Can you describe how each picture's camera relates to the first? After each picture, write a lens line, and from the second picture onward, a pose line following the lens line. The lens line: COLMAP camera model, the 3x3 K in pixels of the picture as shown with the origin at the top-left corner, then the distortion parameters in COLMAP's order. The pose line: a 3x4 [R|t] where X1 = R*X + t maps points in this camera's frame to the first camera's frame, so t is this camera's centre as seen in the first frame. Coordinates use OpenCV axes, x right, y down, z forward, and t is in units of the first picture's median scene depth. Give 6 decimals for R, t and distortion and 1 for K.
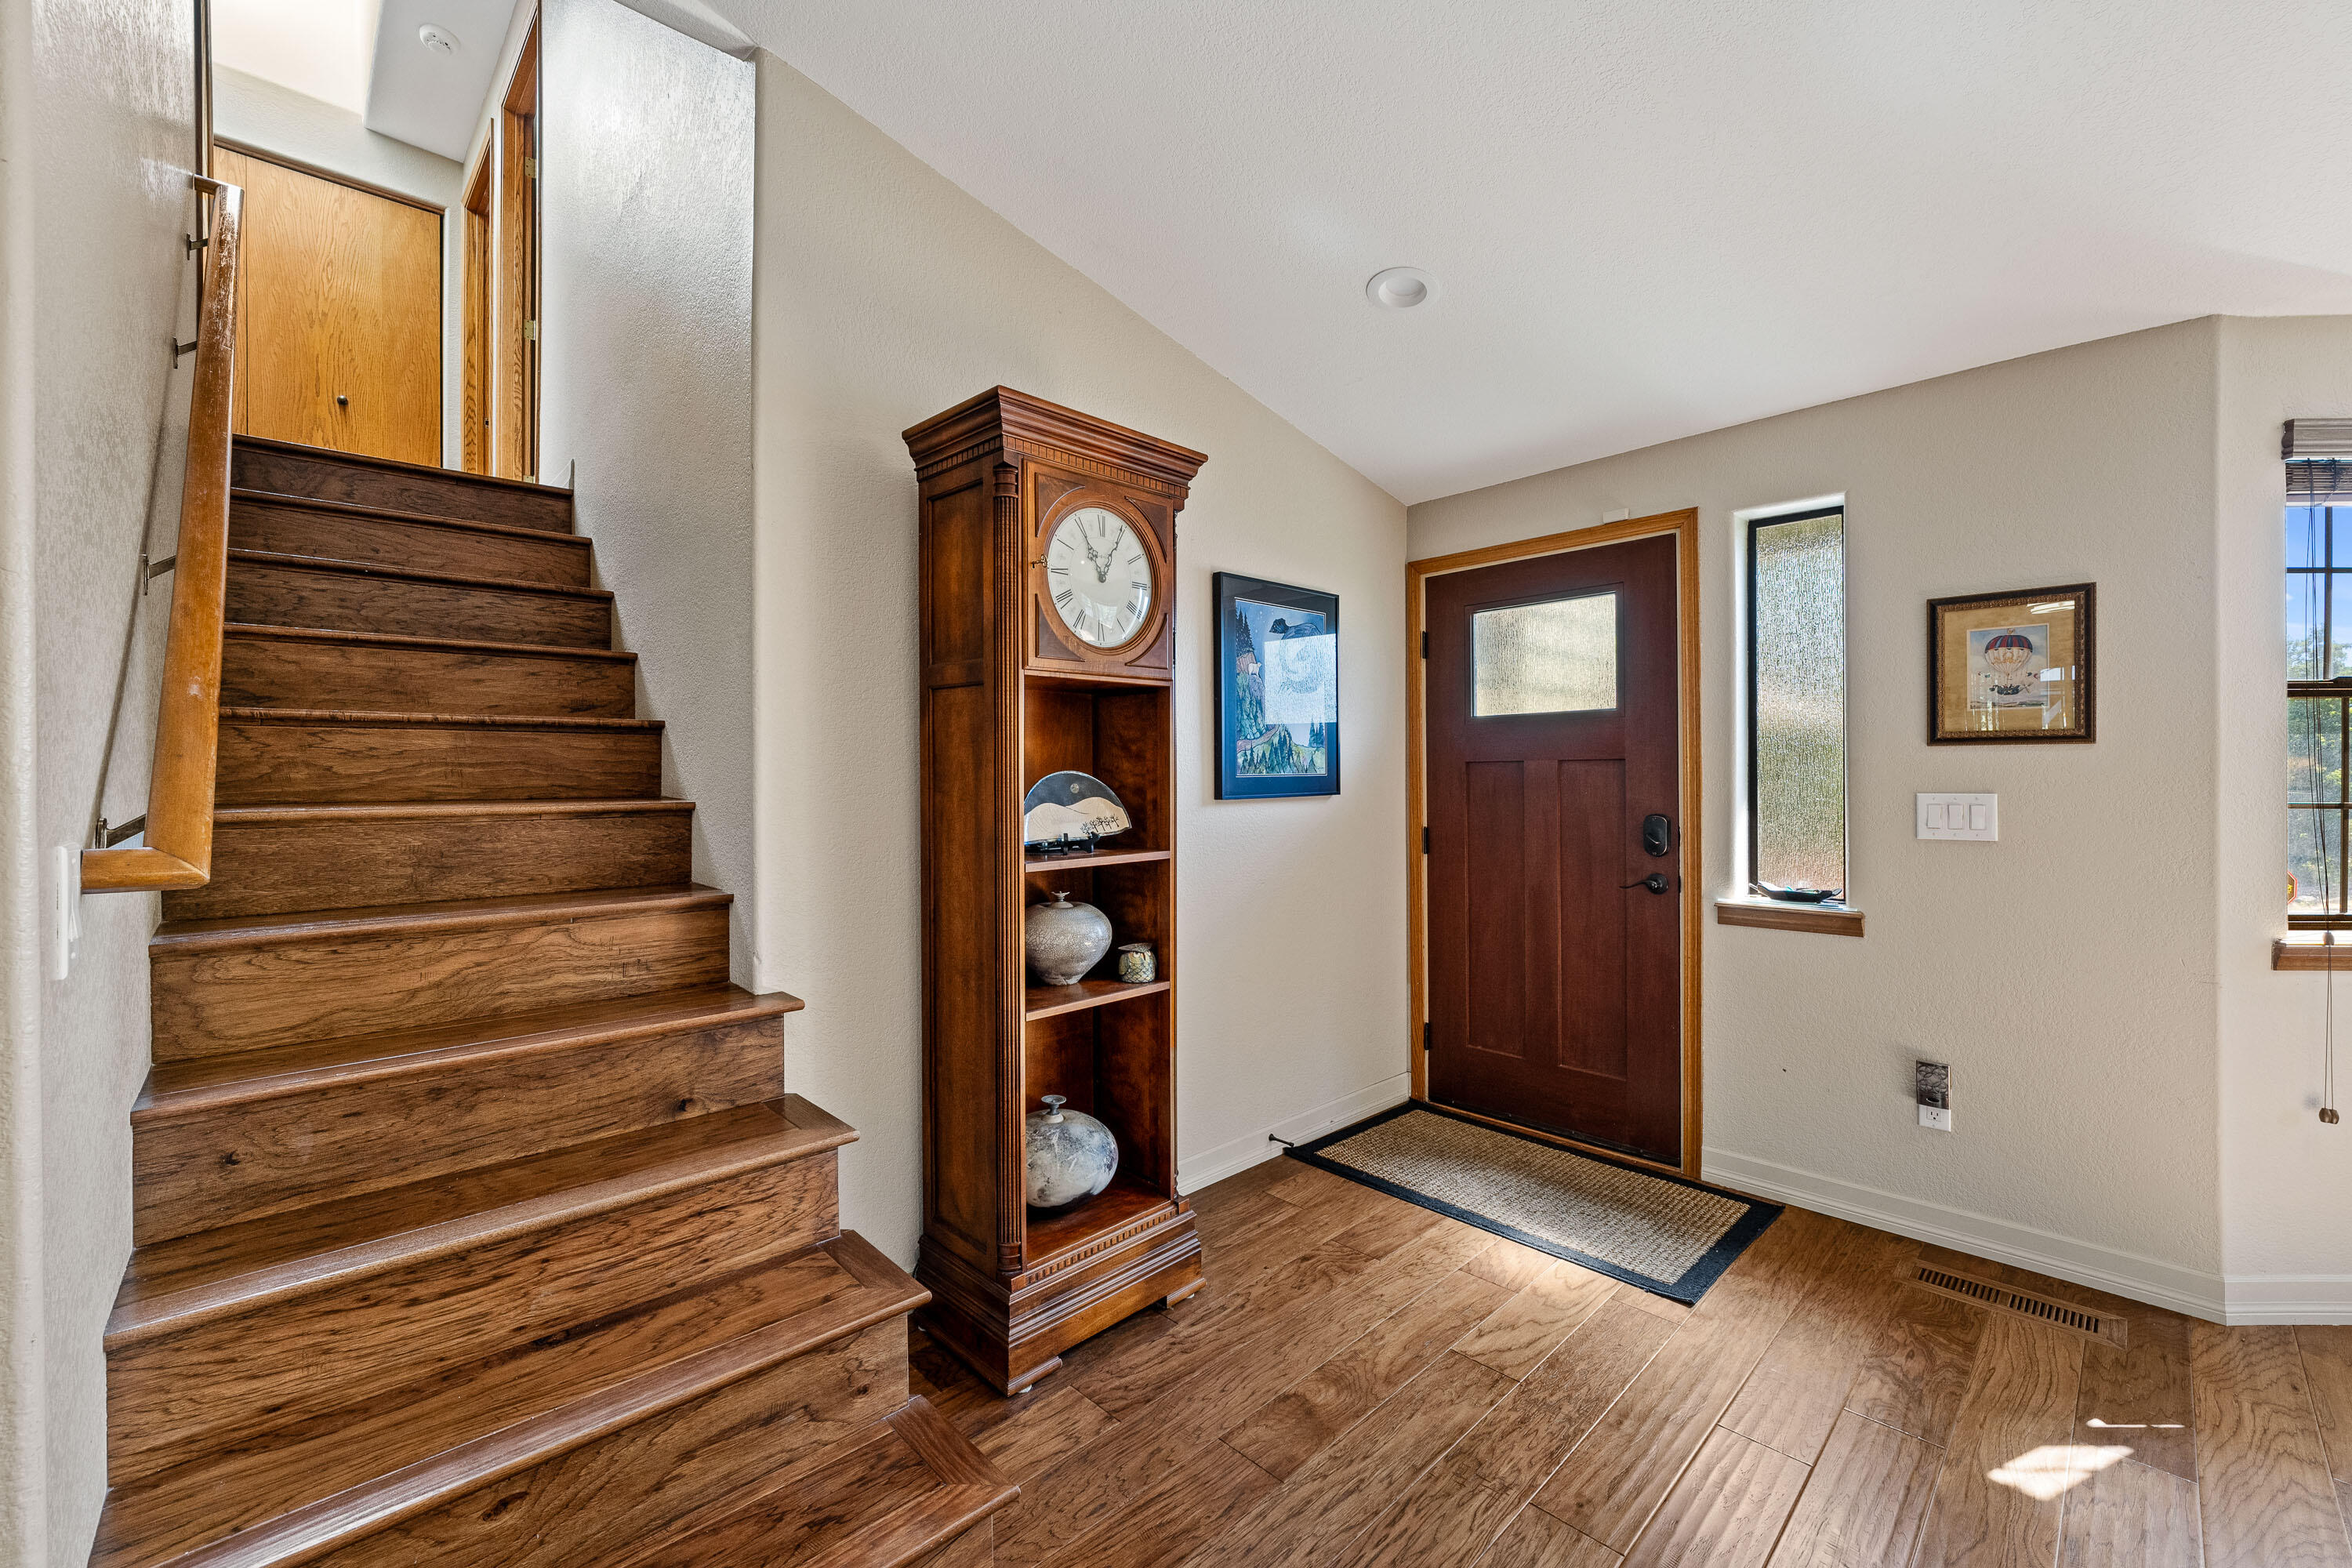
lens RADIAL K [[958.2, 0, 1164.7], [0, 958.2, 776.7], [0, 0, 1]] dist [-0.017955, 0.002975]
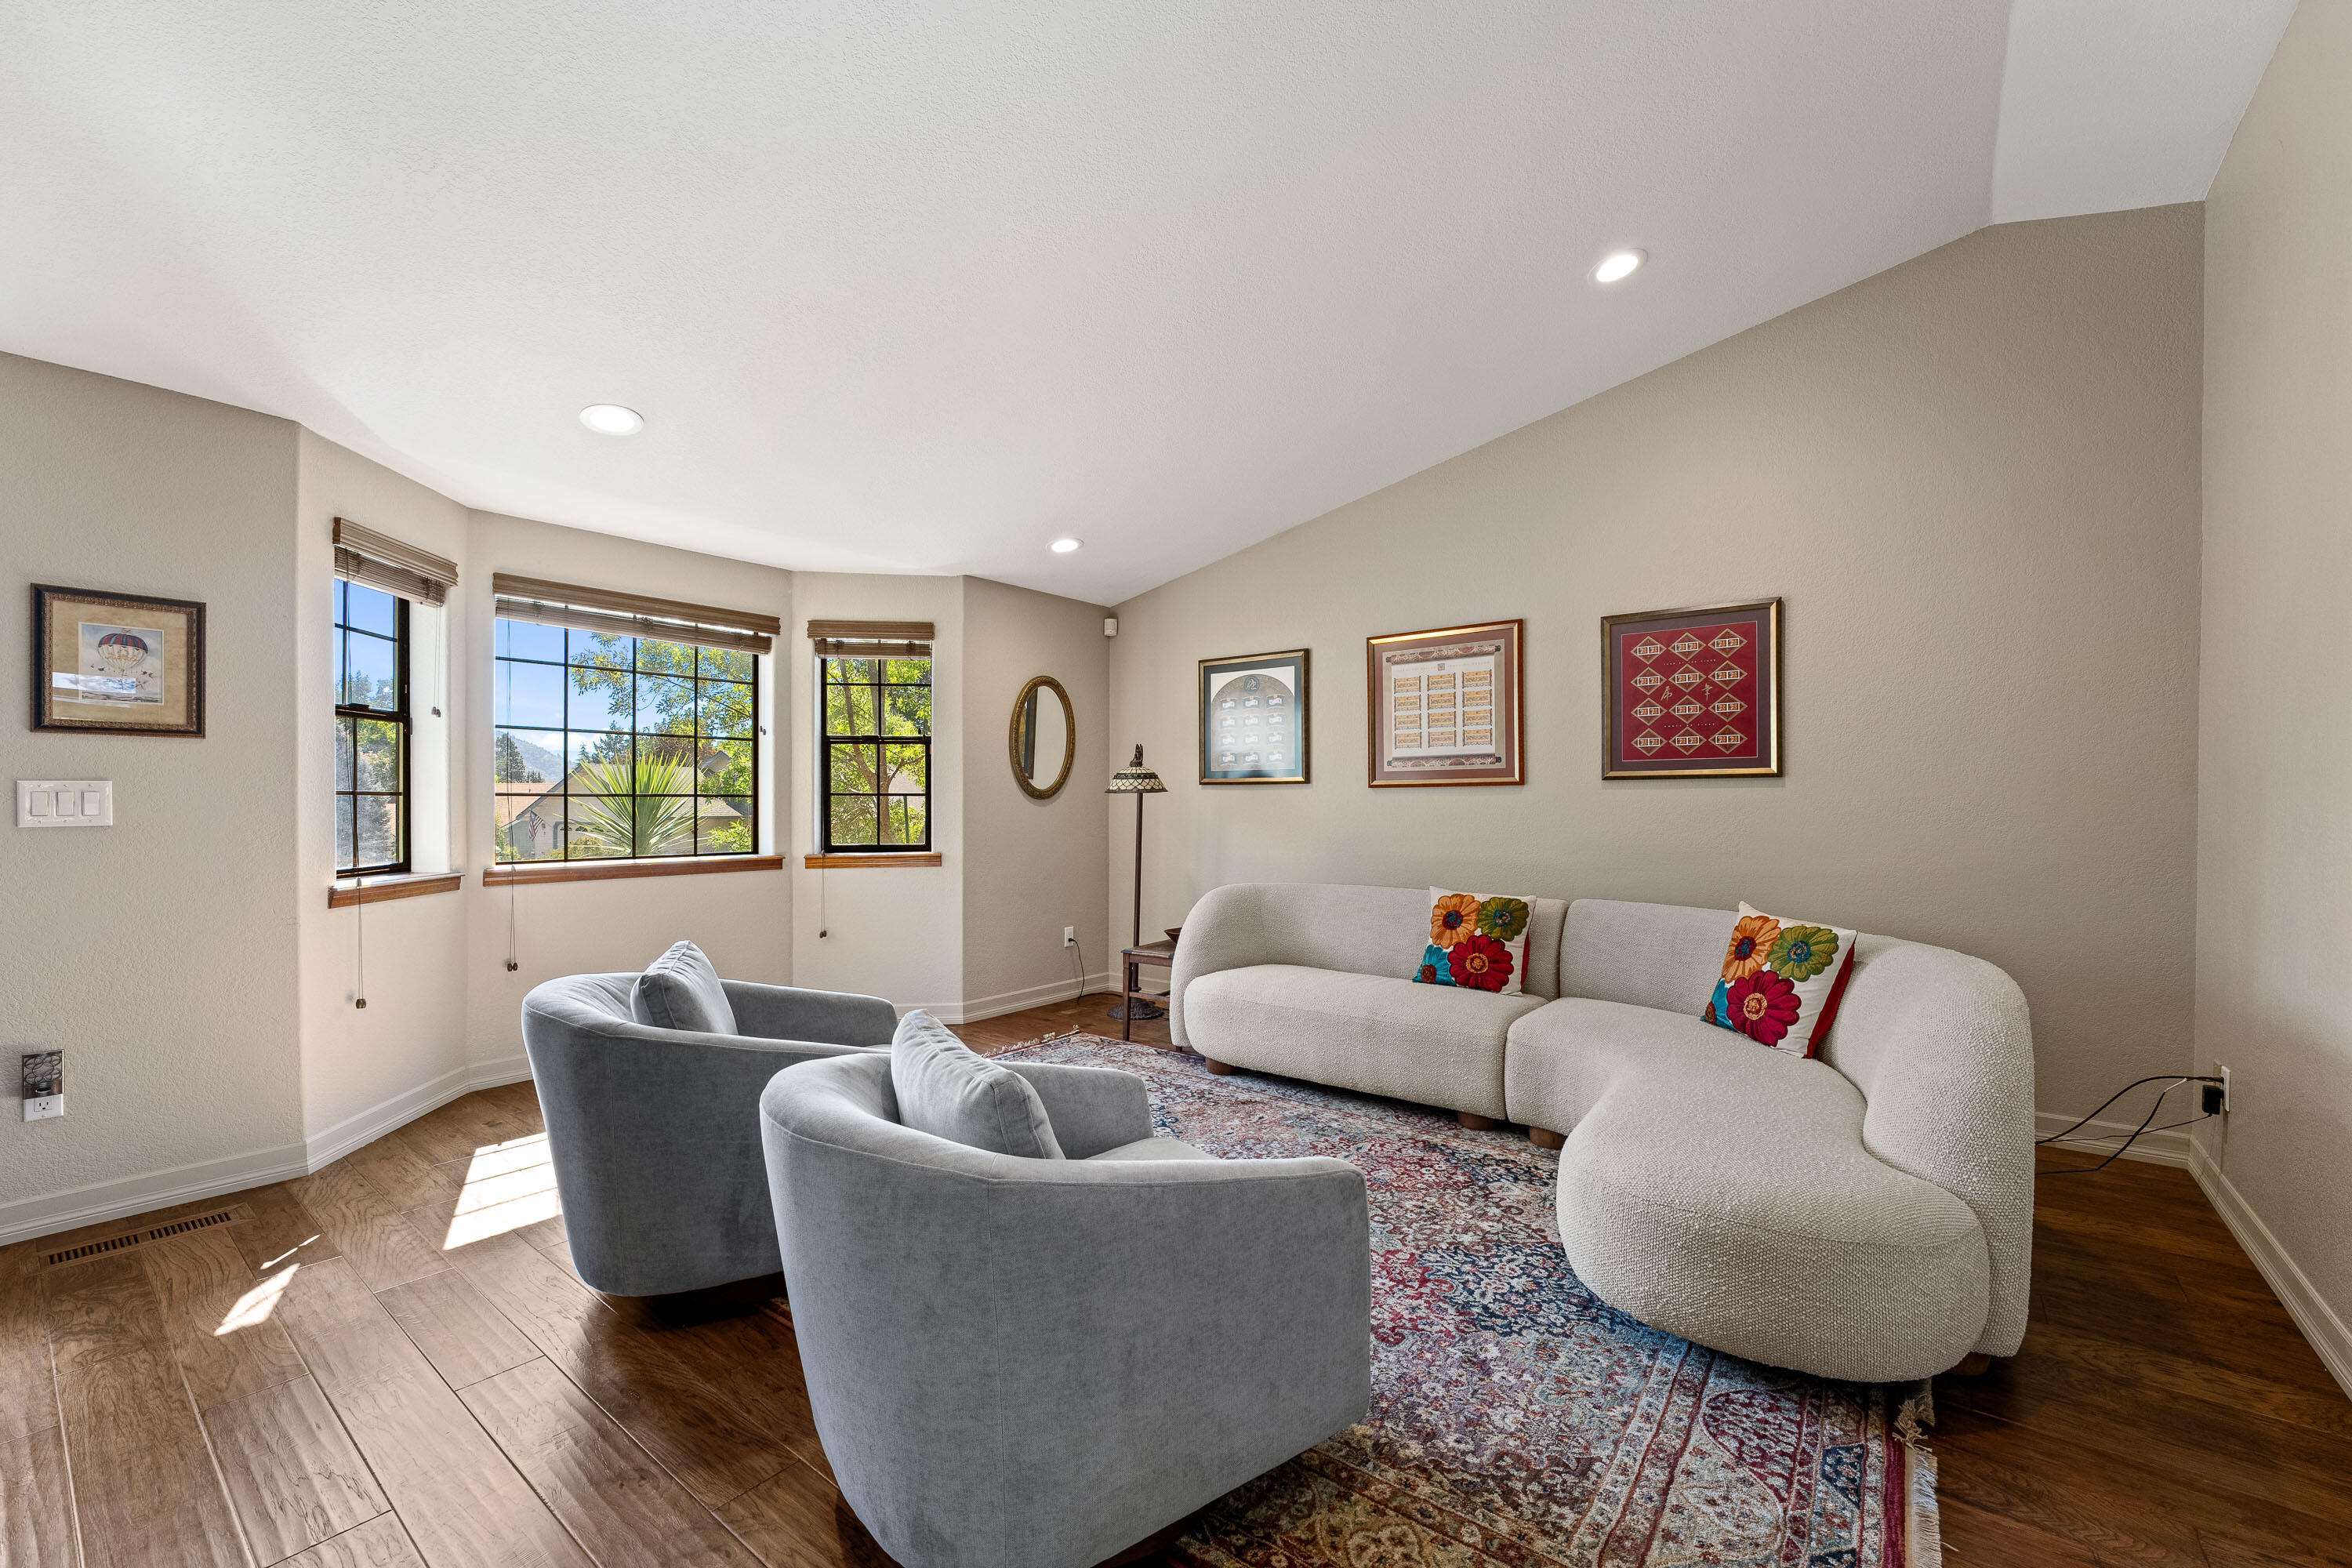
lens RADIAL K [[958.2, 0, 1164.6], [0, 958.2, 793.4], [0, 0, 1]] dist [-0.017955, 0.002975]
pose [[-0.147103, 0.011410, 0.989055, -0.383569], [0.001750, 0.999935, -0.011275, 0.051643], [-0.989120, 0.000072, -0.147113, -0.017952]]
